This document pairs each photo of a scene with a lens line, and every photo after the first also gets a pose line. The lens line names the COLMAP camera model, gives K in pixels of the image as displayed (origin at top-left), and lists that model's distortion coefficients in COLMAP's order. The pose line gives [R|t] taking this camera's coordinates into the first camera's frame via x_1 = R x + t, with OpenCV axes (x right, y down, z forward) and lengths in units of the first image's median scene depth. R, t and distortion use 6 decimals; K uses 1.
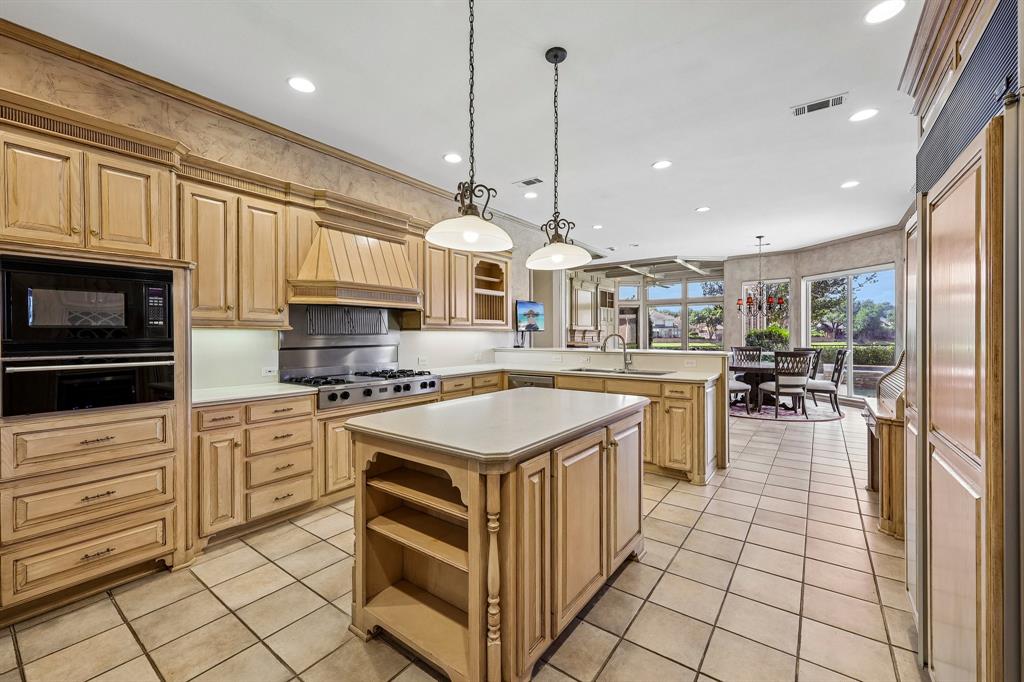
lens RADIAL K [[414.3, 0, 515.4], [0, 414.3, 337.6], [0, 0, 1]] dist [-0.000624, -0.000027]
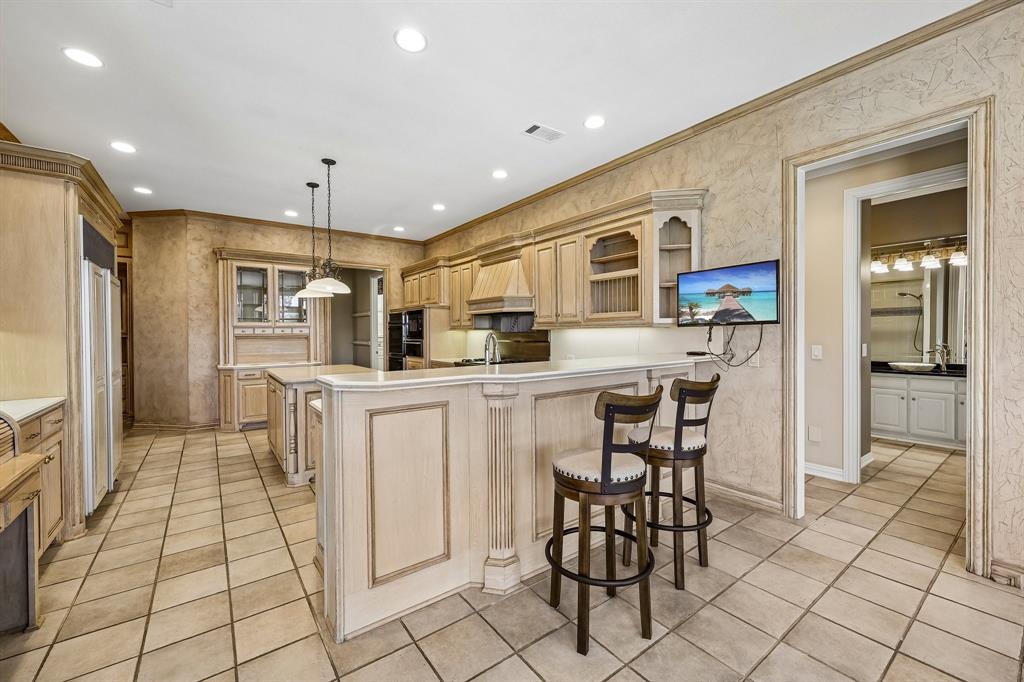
lens RADIAL K [[414.3, 0, 516.9], [0, 414.3, 337.5], [0, 0, 1]] dist [-0.000624, -0.000027]
pose [[-0.288997, 0.020278, -0.957115, 0.882077], [0.005518, 0.999794, 0.019516, -0.016685], [0.957314, 0.000359, -0.289050, 1.326798]]
